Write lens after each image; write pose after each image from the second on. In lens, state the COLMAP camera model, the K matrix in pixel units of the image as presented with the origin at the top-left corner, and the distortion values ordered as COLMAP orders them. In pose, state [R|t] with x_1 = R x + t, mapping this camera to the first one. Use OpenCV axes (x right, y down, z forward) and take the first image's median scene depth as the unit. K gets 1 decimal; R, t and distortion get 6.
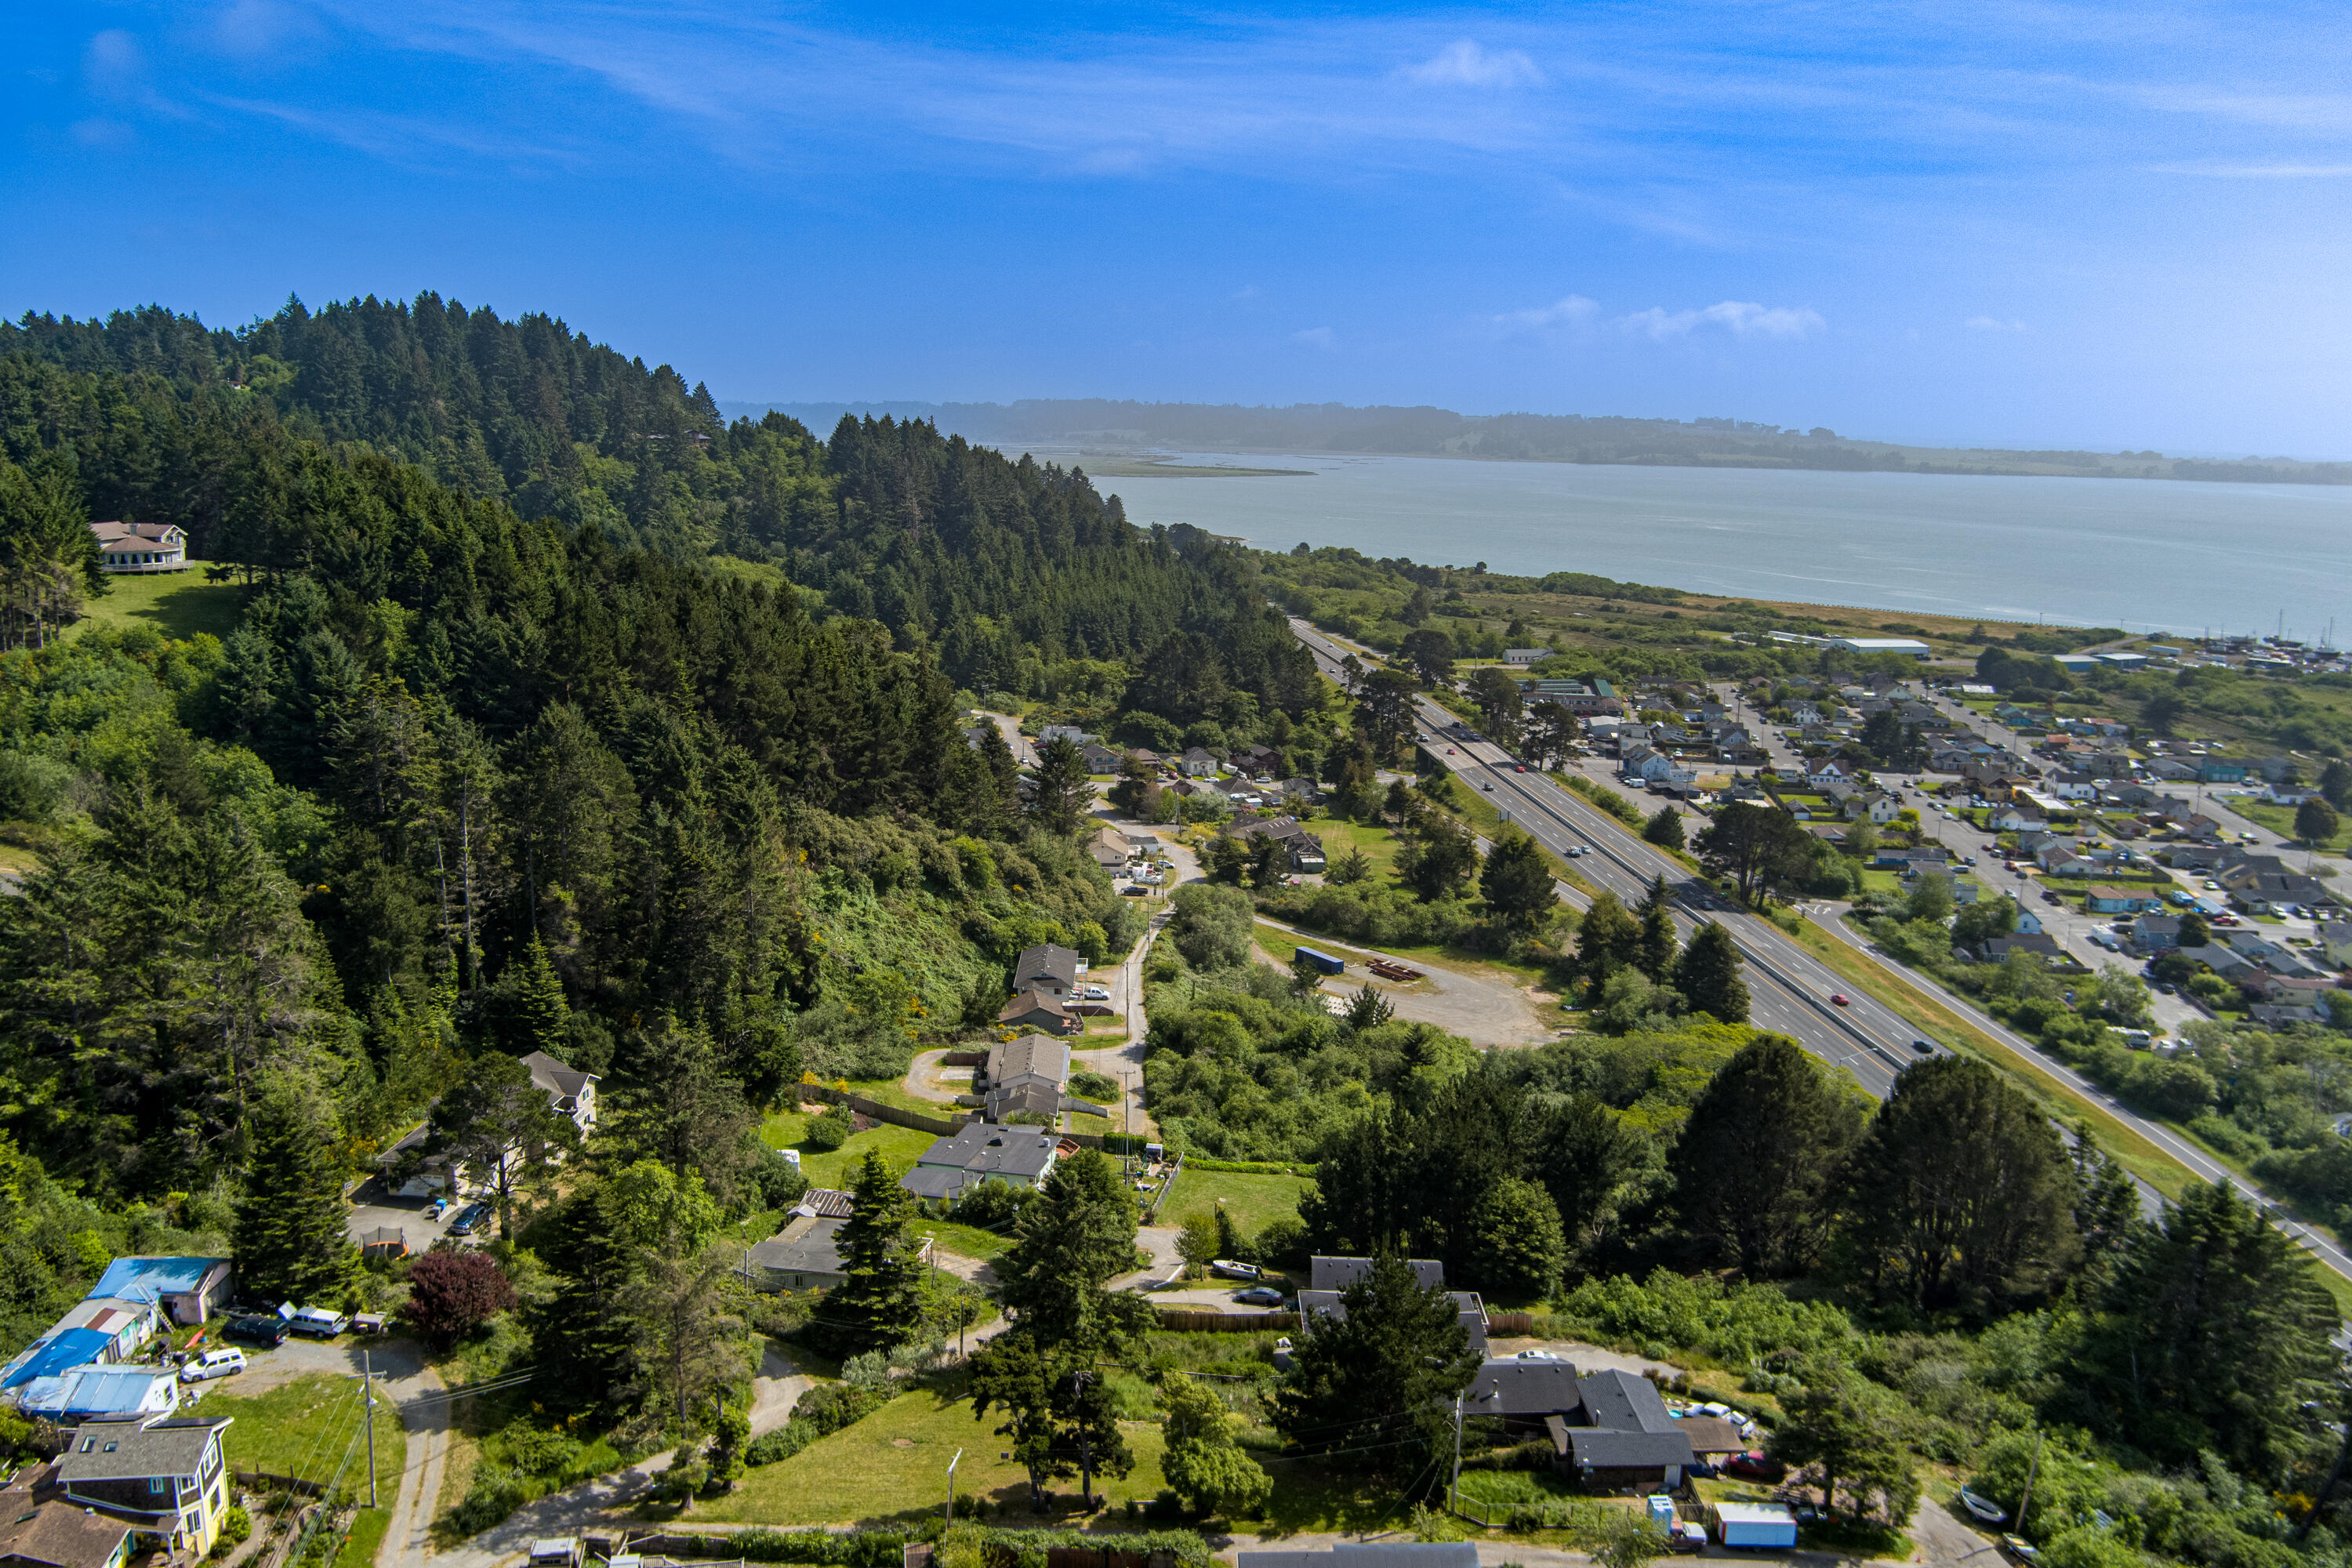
lens RADIAL K [[1945.4, 0, 1139.0], [0, 1945.4, 776.8], [0, 0, 1]] dist [-0.084721, 0.037910]
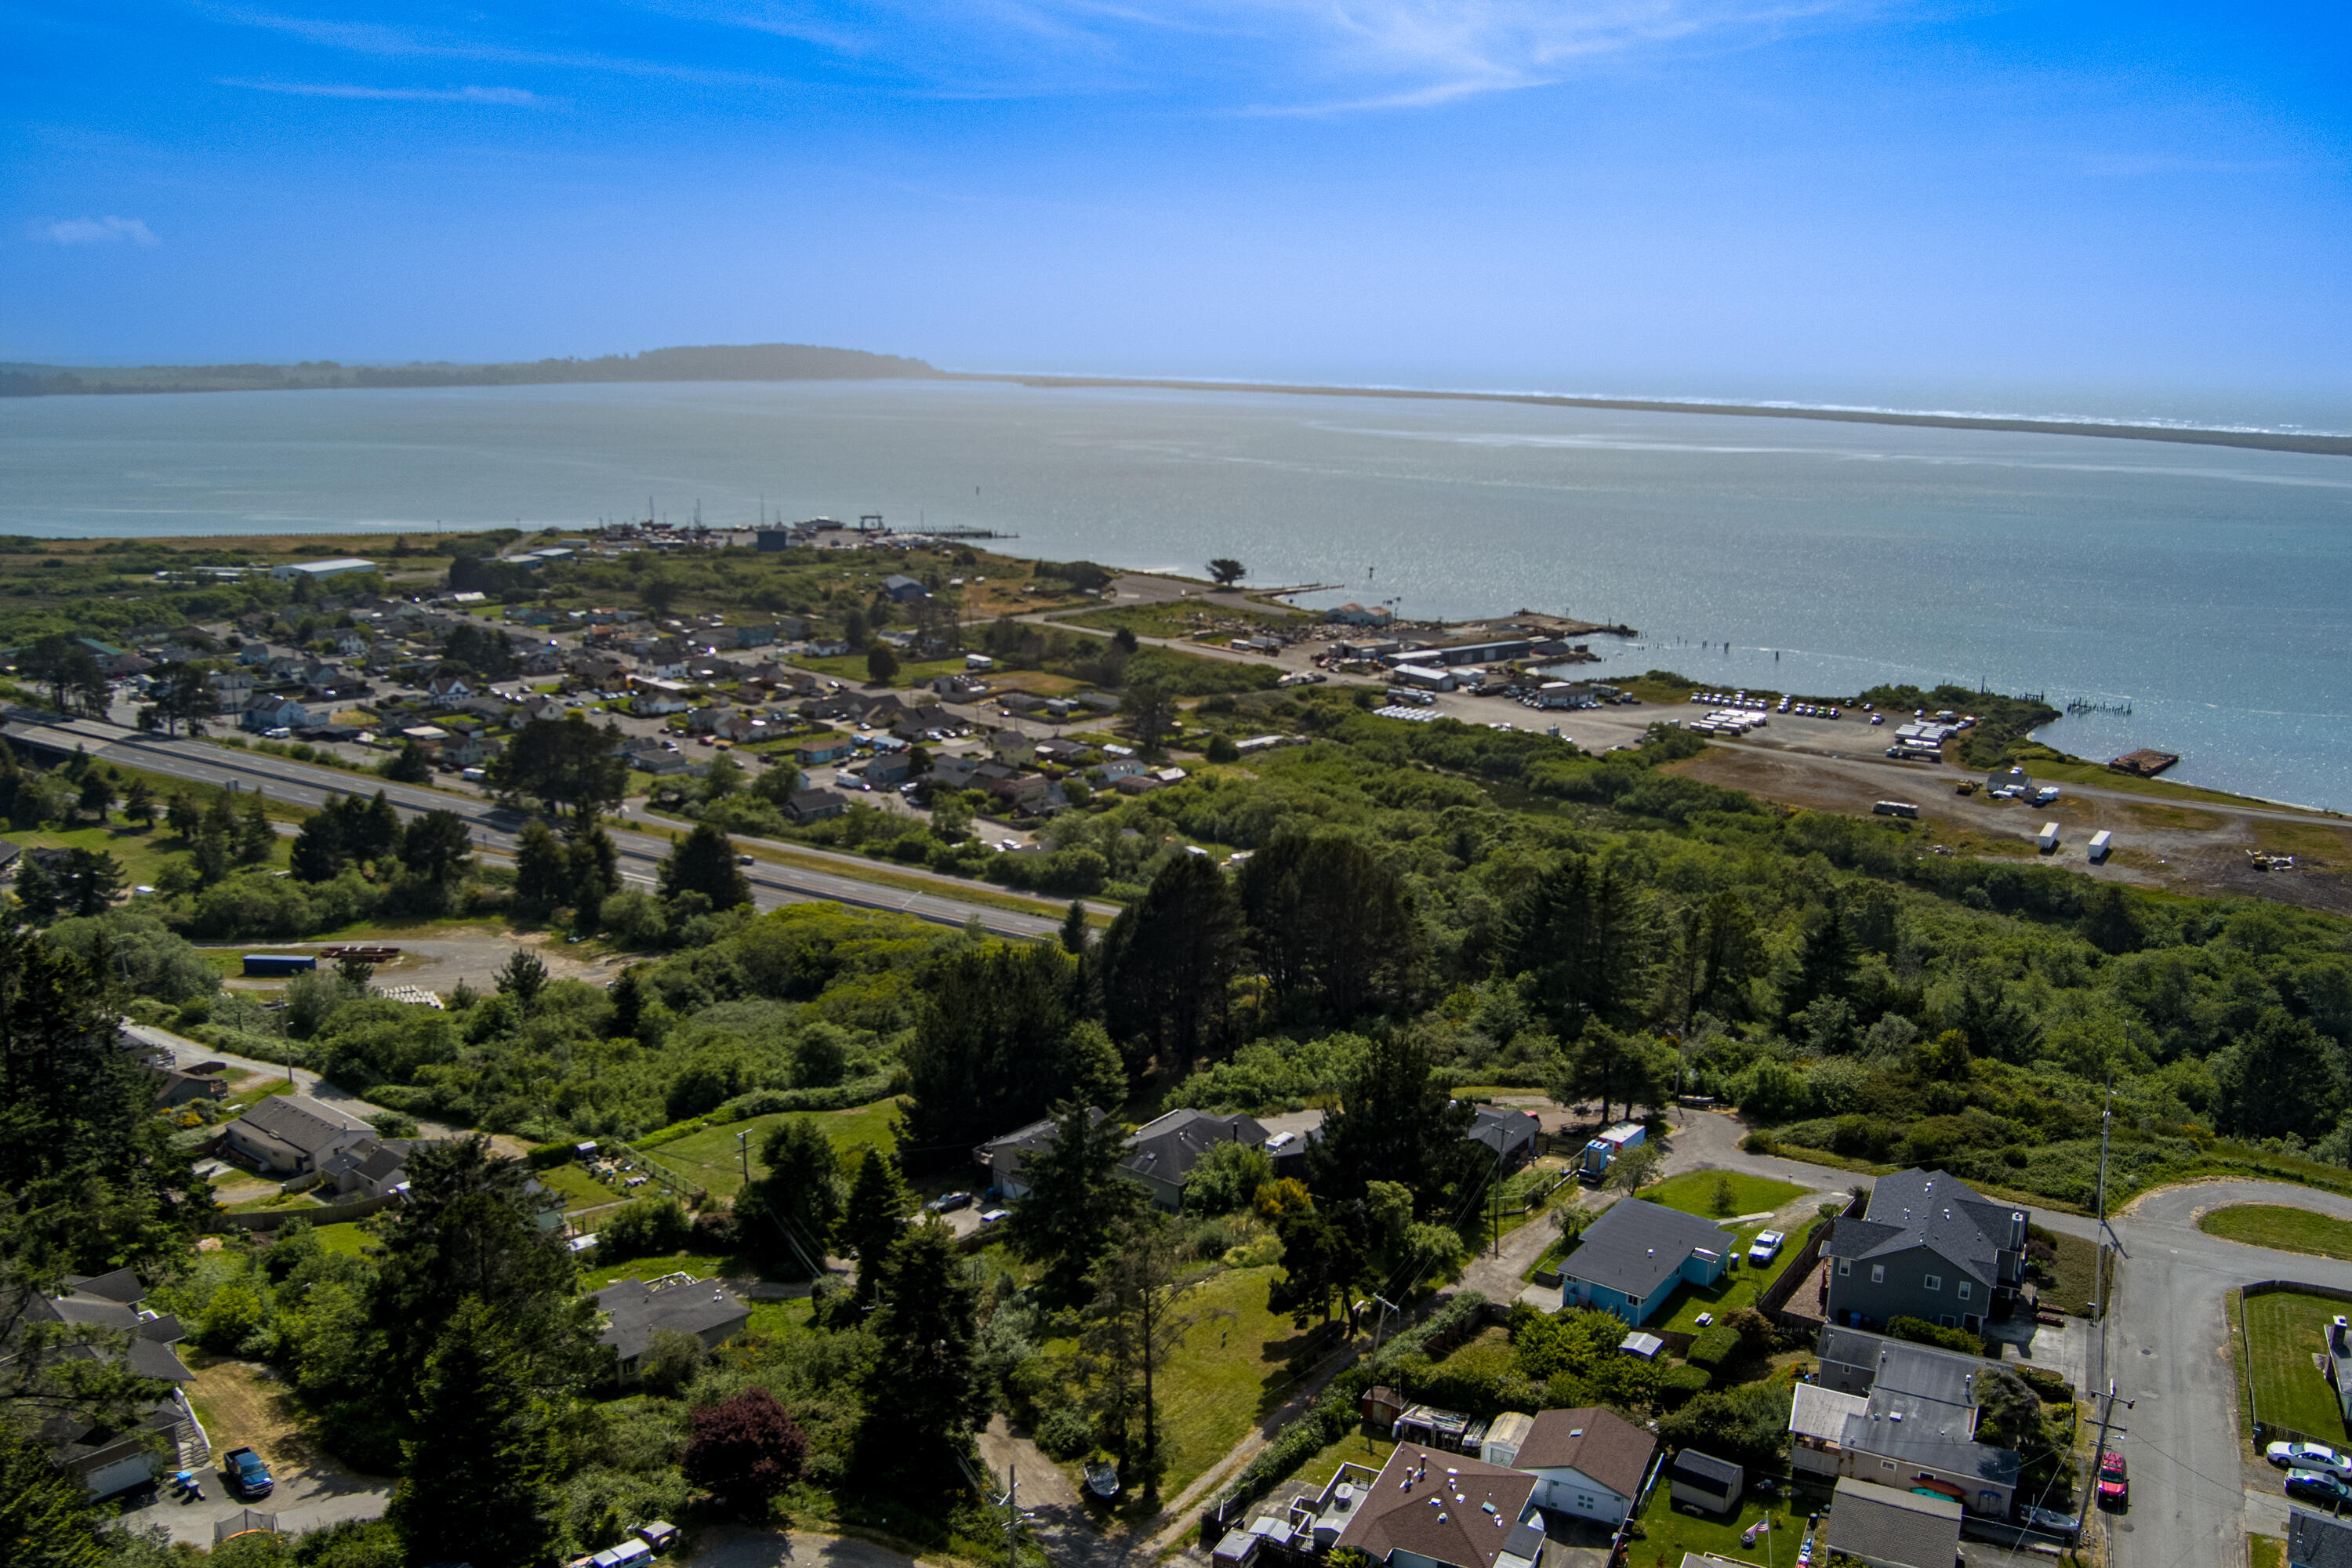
lens RADIAL K [[1945.4, 0, 1198.4], [0, 1945.4, 724.4], [0, 0, 1]] dist [-0.084721, 0.037910]
pose [[0.597493, -0.166234, 0.784454, -0.409544], [0.151973, 0.984021, 0.092771, -0.038974], [-0.787342, 0.063786, 0.613208, 0.156332]]
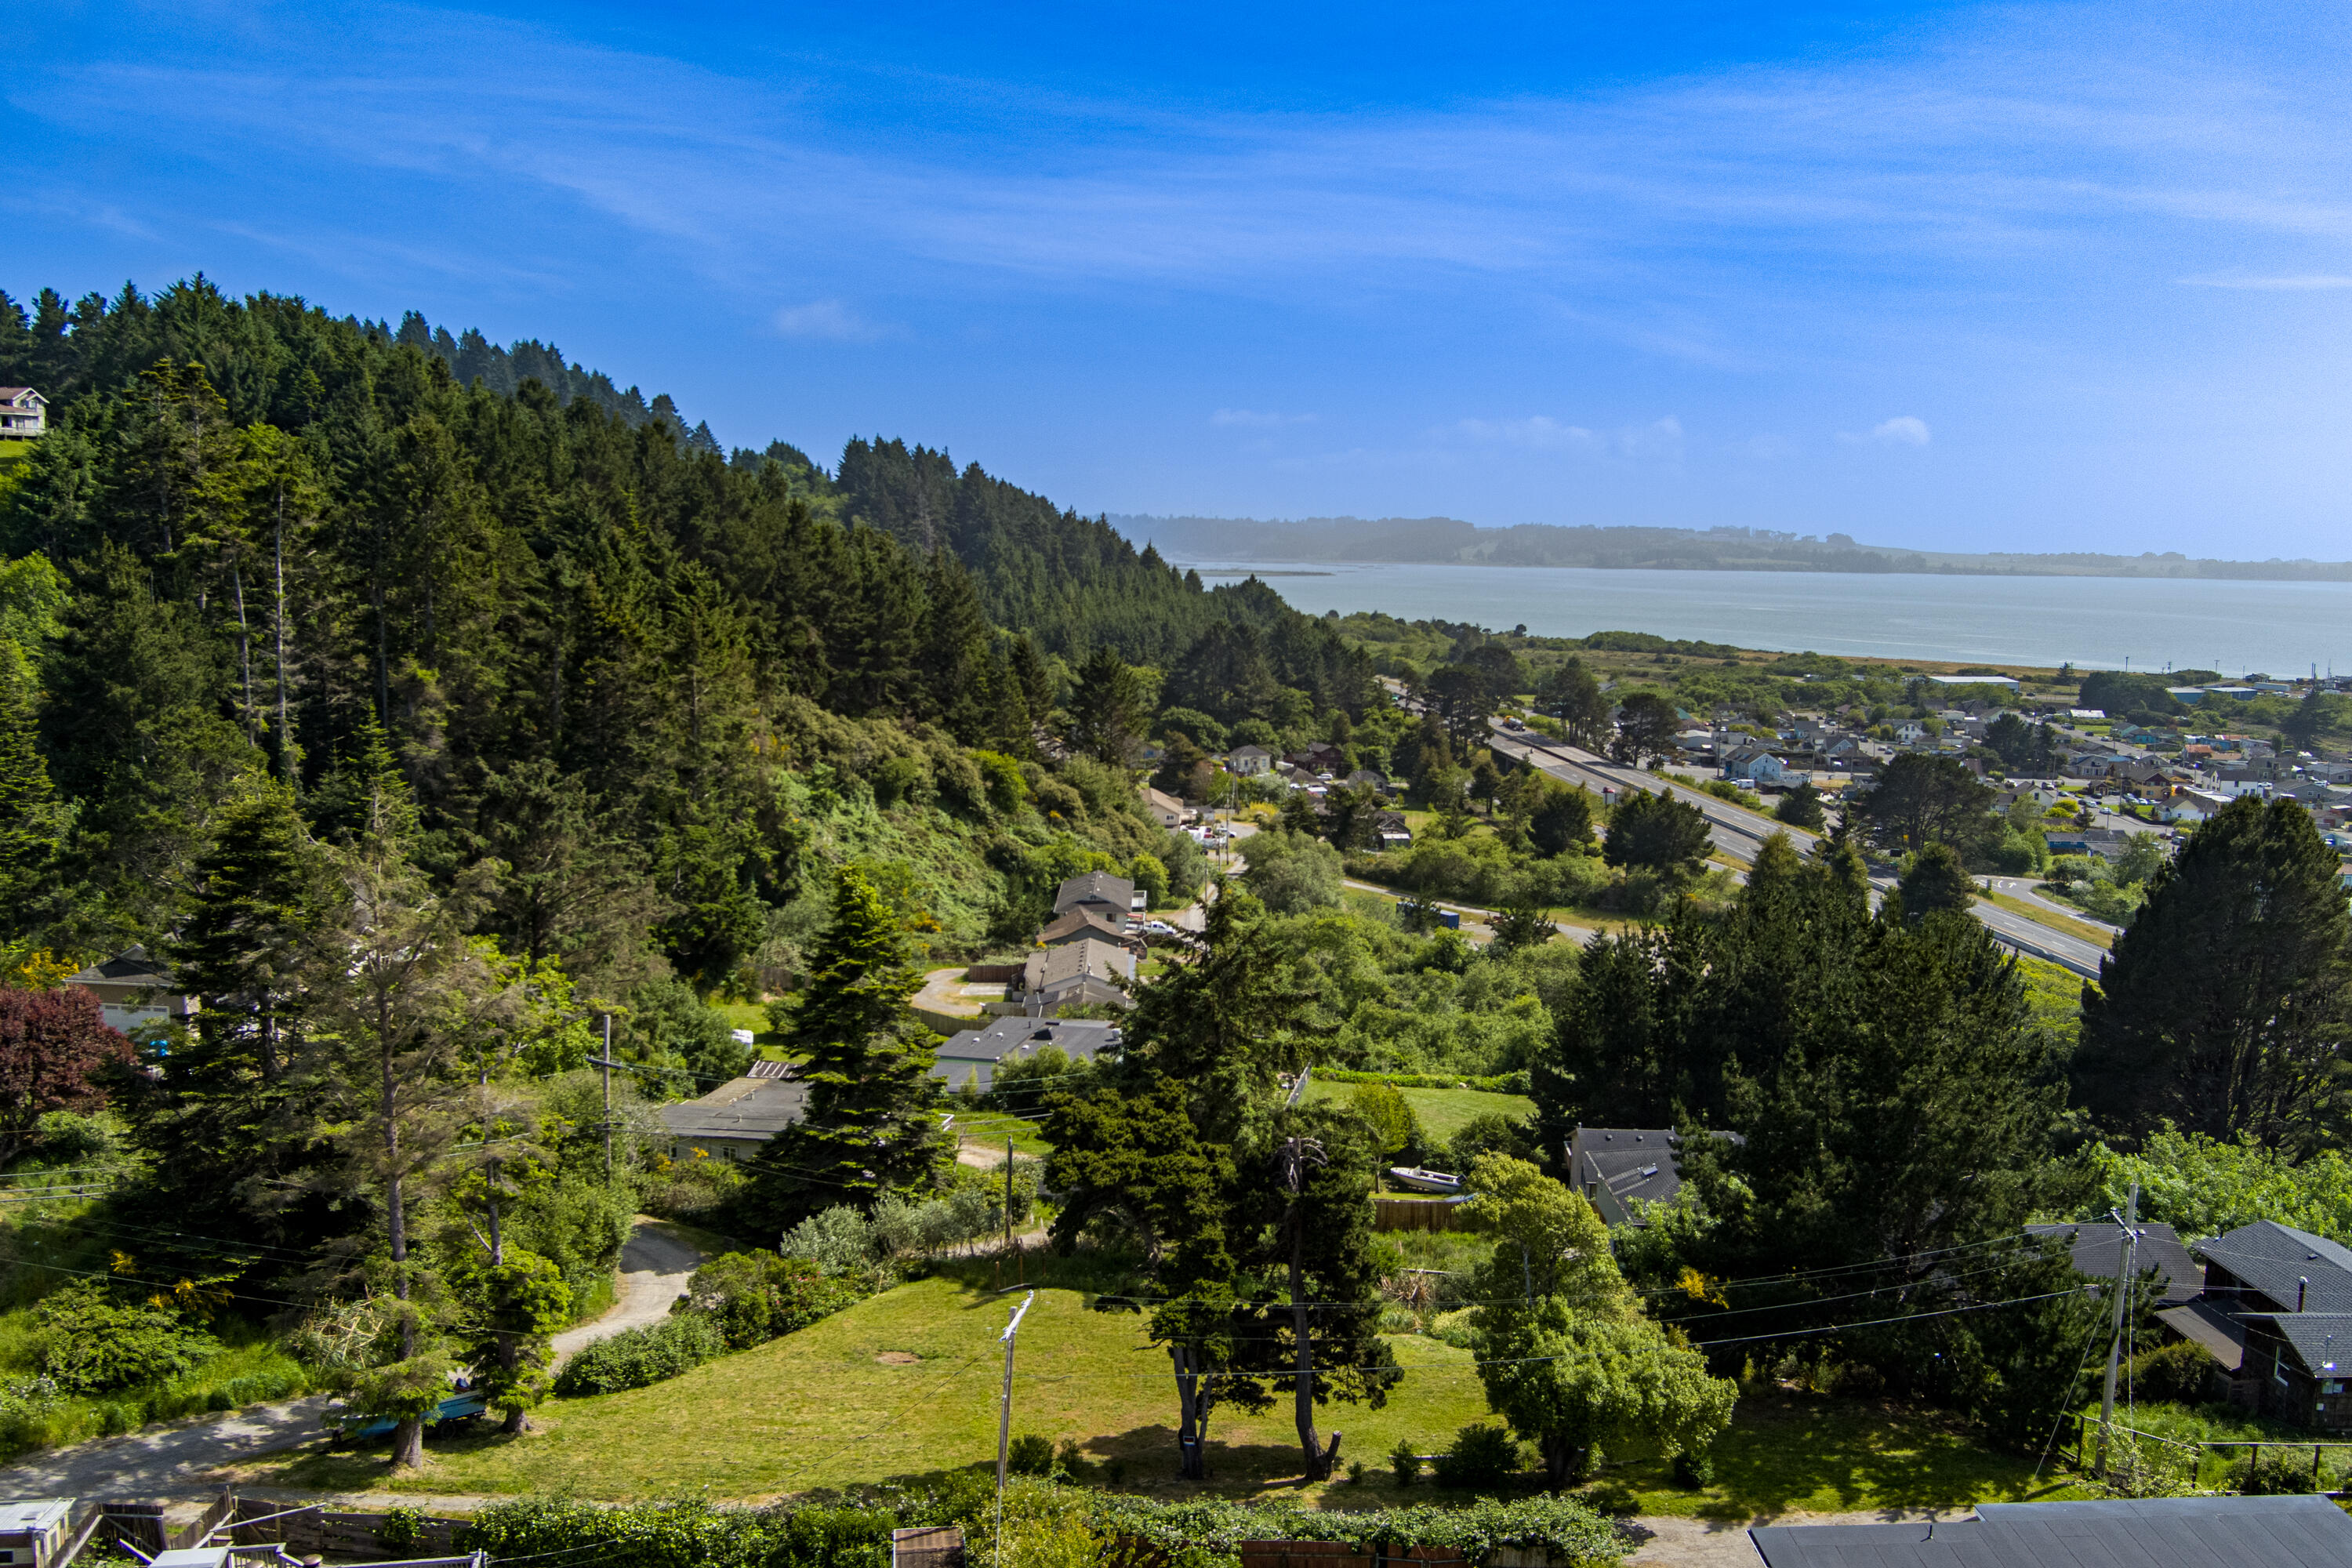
lens RADIAL K [[1945.4, 0, 1151.9], [0, 1945.4, 763.3], [0, 0, 1]] dist [-0.084721, 0.037910]
pose [[0.999997, -0.002144, 0.000873, -0.028057], [0.002201, 0.997500, -0.070634, 0.110863], [-0.000720, 0.070636, 0.997502, 0.241730]]
